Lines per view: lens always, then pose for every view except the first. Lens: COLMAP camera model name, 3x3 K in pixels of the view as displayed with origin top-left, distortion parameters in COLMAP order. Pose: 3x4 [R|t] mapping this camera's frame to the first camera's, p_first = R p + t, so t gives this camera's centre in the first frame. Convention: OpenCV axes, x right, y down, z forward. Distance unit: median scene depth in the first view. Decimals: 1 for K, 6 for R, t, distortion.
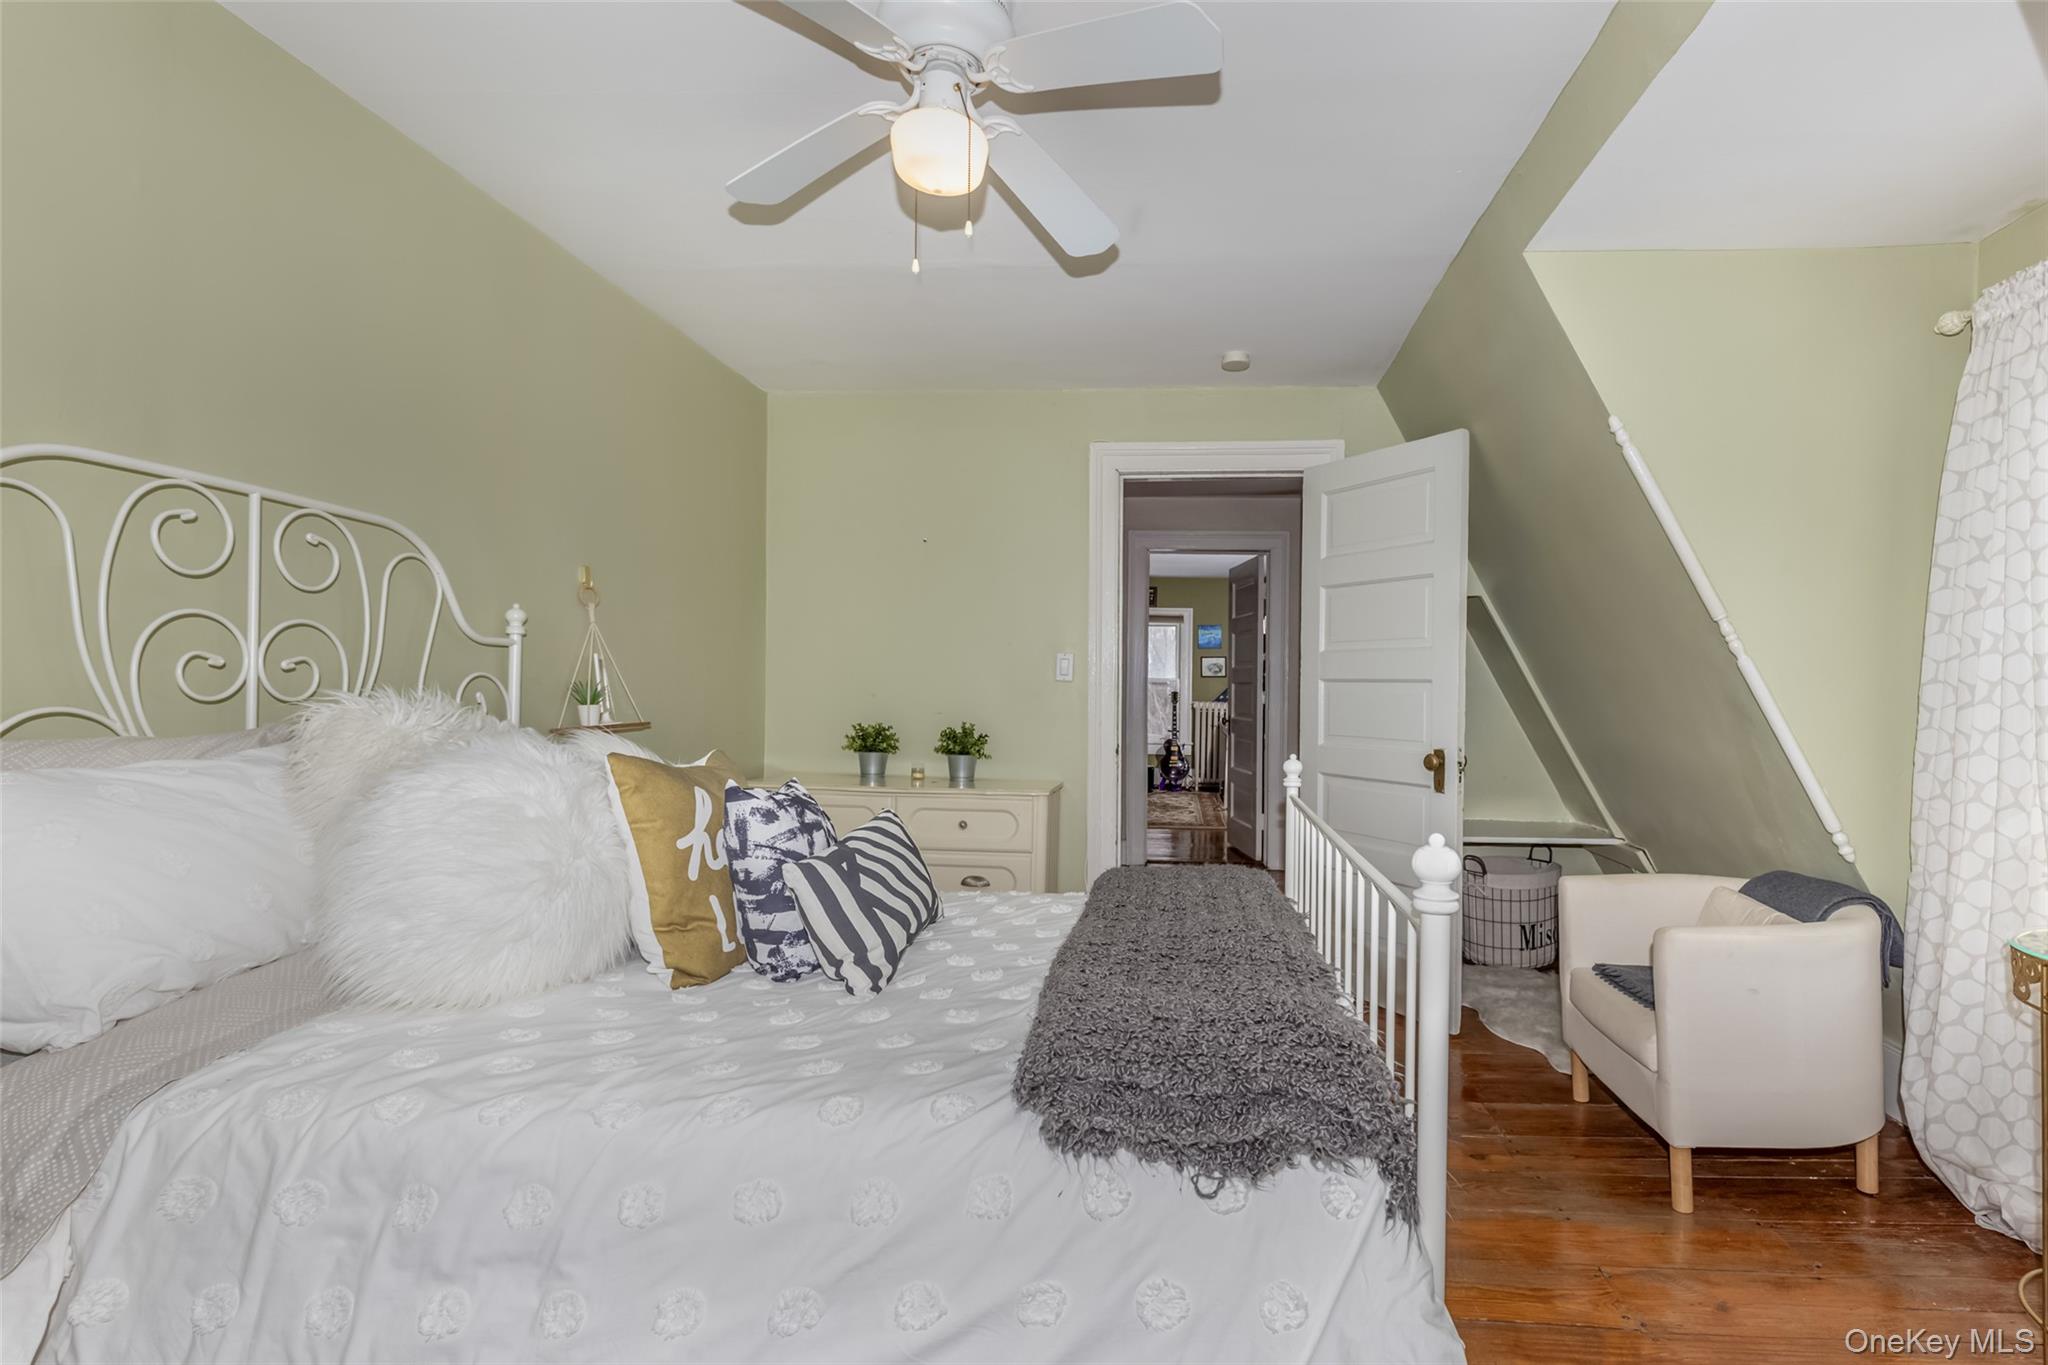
lens RADIAL K [[943.0, 0, 1024.2], [0, 943.0, 686.0], [0, 0, 1]] dist [0.001866, -0.001584]
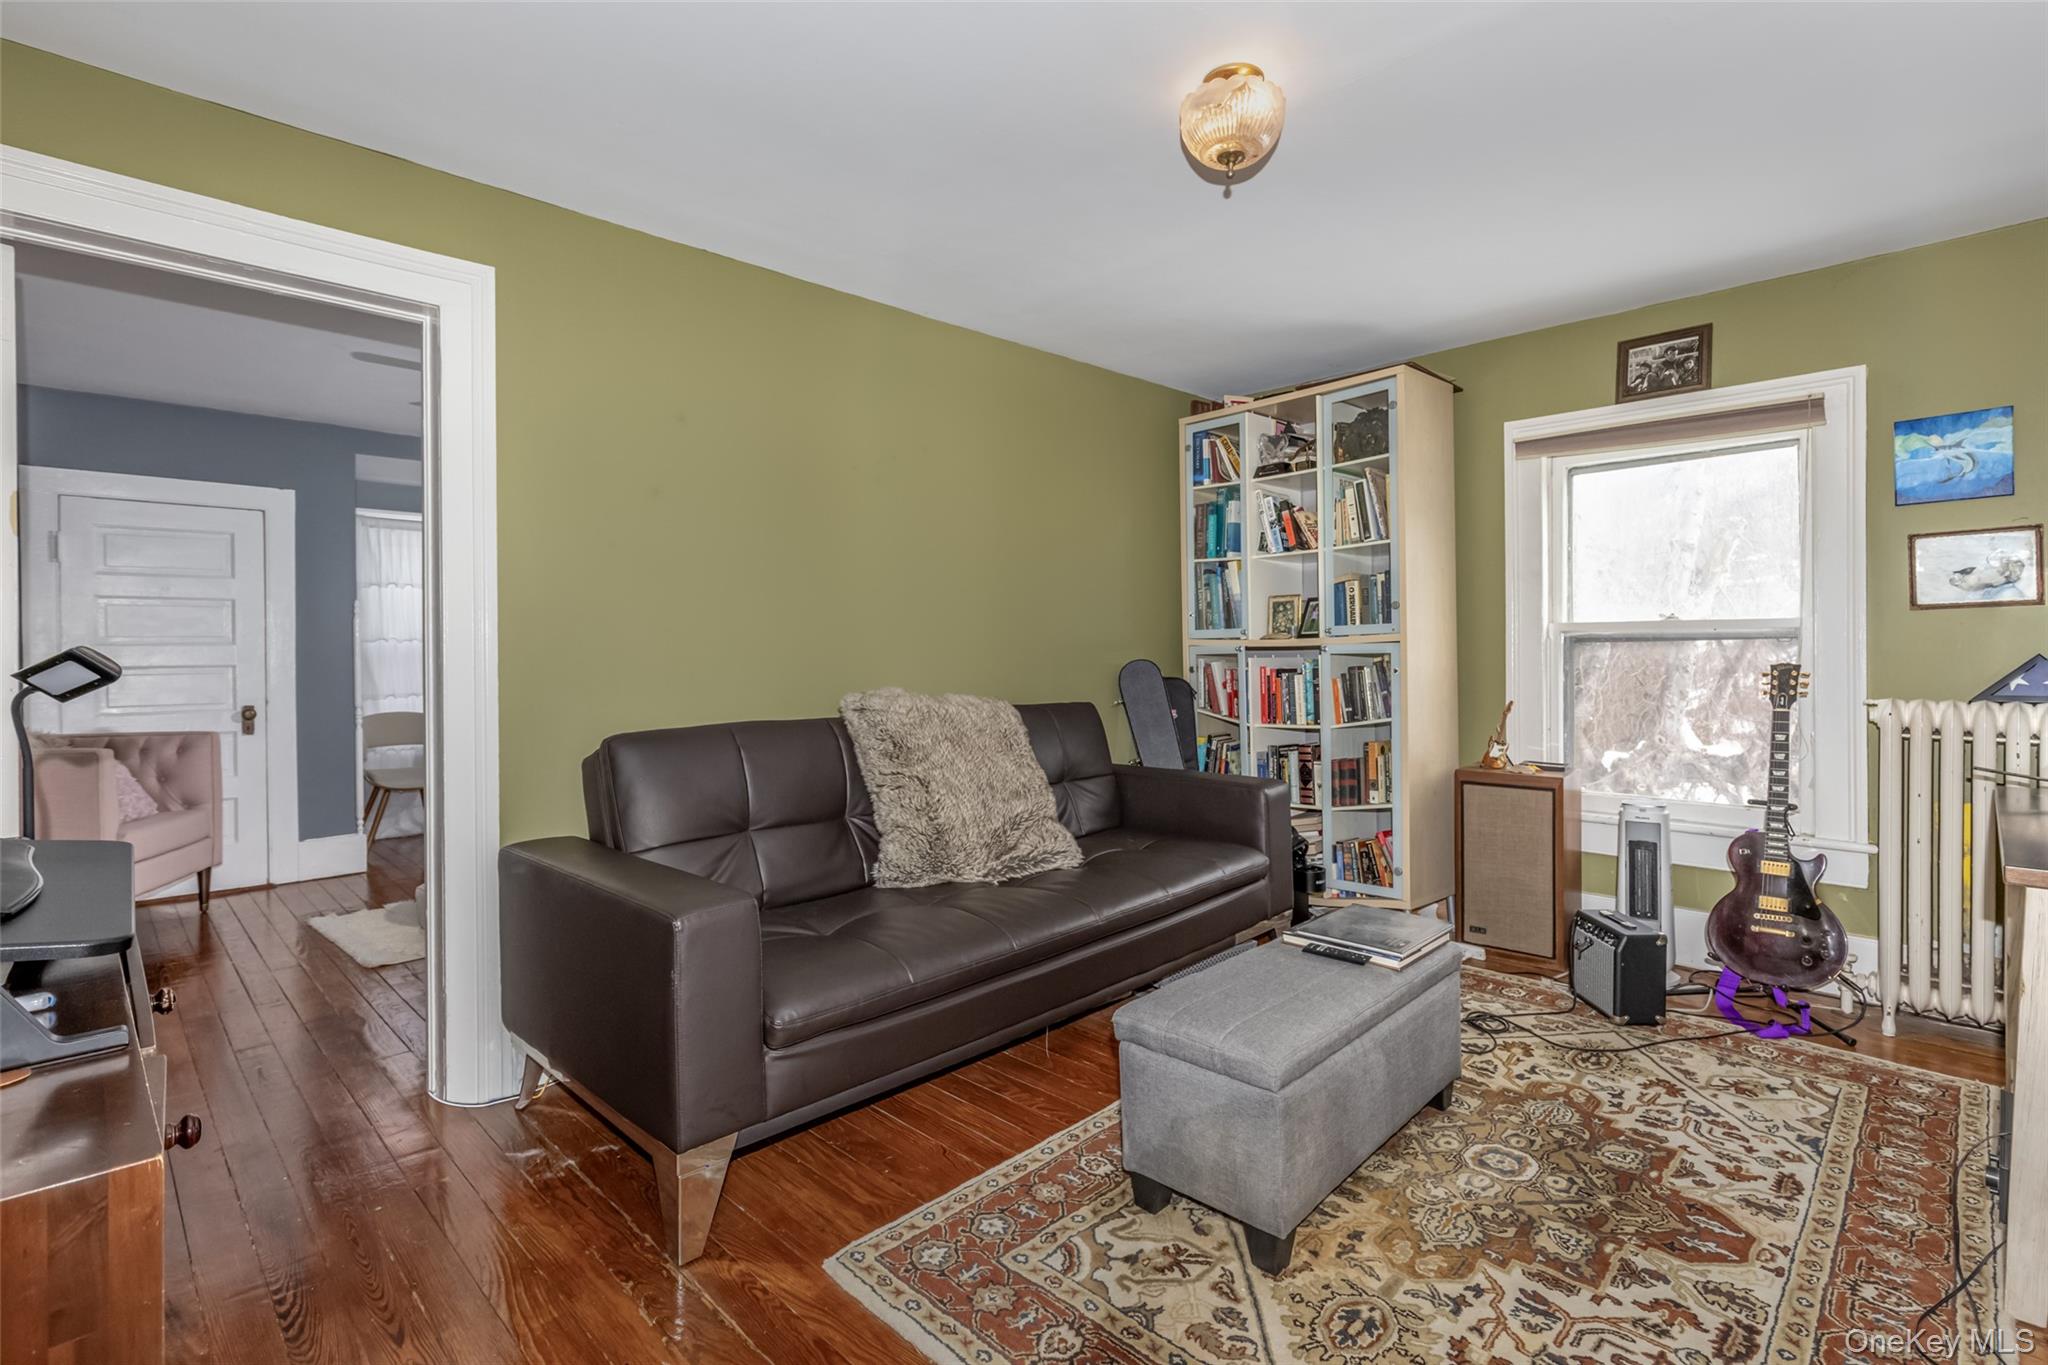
lens RADIAL K [[943.0, 0, 1027.7], [0, 943.0, 666.9], [0, 0, 1]] dist [0.001866, -0.001584]
pose [[0.816209, -0.014954, -0.577563, 0.136969], [0.022188, 0.999739, 0.005471, 0.000559], [0.577330, -0.017280, 0.816328, 0.629648]]
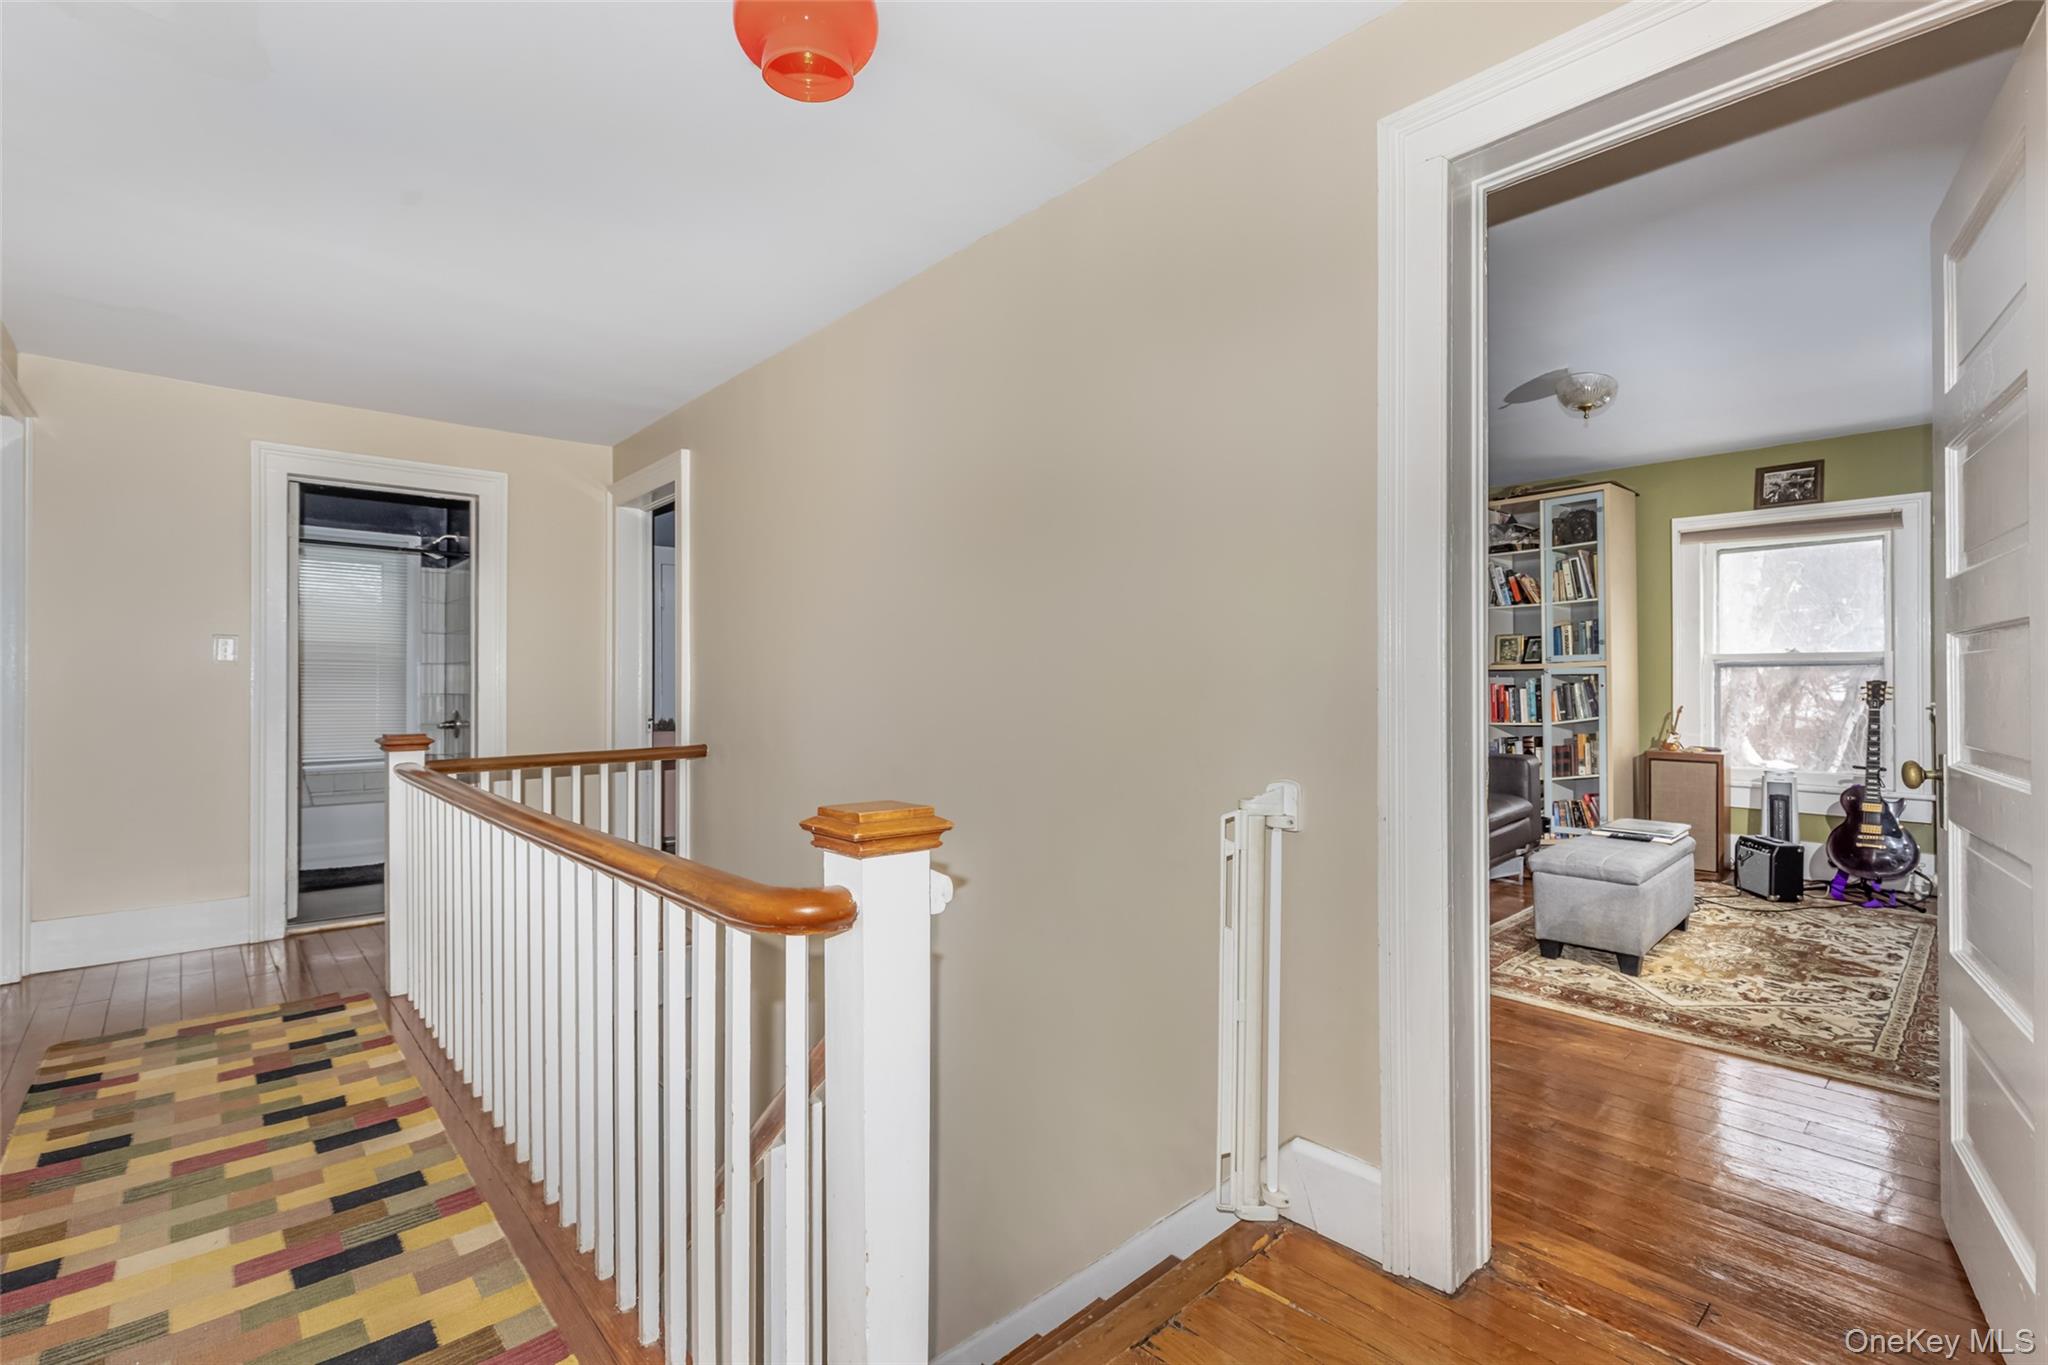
lens RADIAL K [[904.6, 0, 1030.9], [0, 904.6, 686.9], [0, 0, 1]] dist [0.001247, 0.000850]
pose [[0.792748, -0.014284, -0.609382, 0.102508], [0.017169, 0.999852, -0.001101, 0.002819], [0.609308, -0.009590, 0.792876, 0.404707]]
